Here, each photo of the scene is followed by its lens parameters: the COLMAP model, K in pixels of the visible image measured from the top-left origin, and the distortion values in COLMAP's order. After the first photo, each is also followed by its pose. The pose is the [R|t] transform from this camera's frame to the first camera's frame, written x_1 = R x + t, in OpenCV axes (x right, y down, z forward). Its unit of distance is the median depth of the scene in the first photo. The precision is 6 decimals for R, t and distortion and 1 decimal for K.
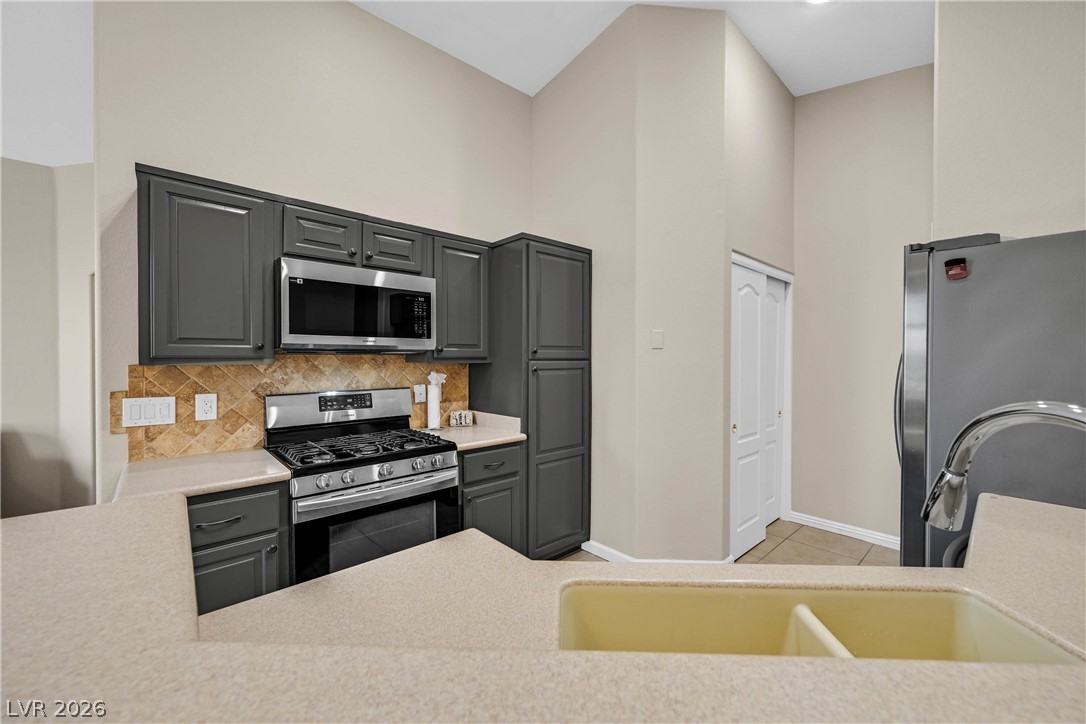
lens RADIAL K [[423.0, 0, 543.1], [0, 423.0, 363.4], [0, 0, 1]] dist [-0.000006, 0.000046]
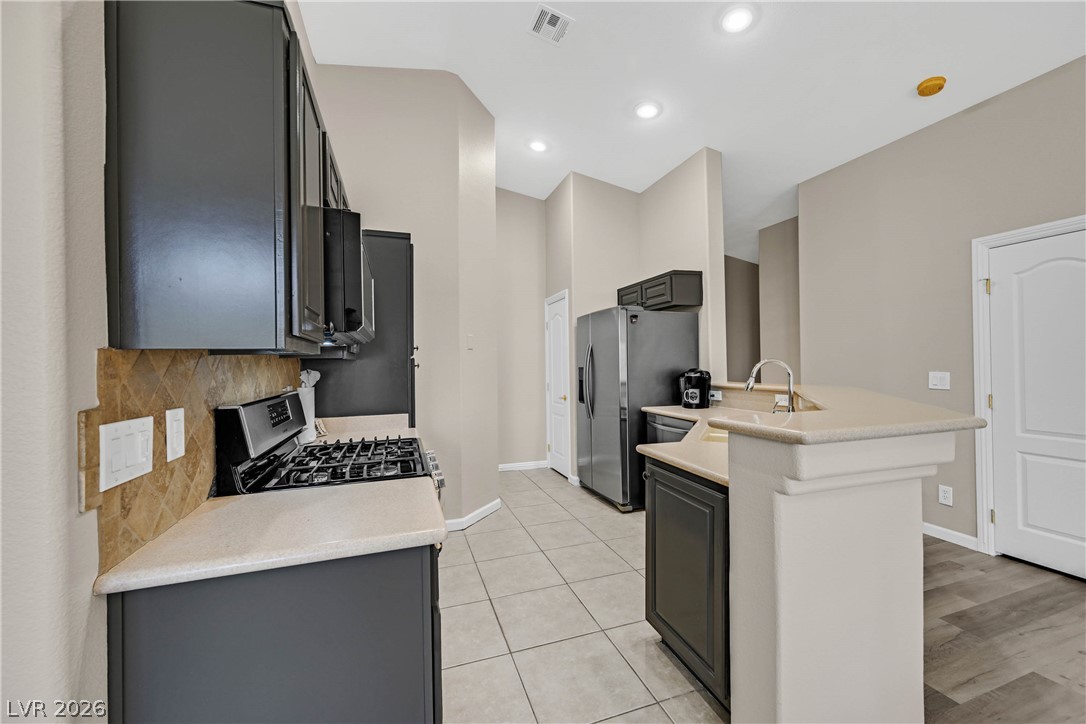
lens RADIAL K [[423.0, 0, 545.3], [0, 423.0, 362.8], [0, 0, 1]] dist [-0.000006, 0.000046]
pose [[0.386990, 0.005472, 0.922068, -1.180358], [0.008623, 0.999917, -0.009554, 0.026169], [-0.922044, 0.011649, 0.386910, 0.403666]]
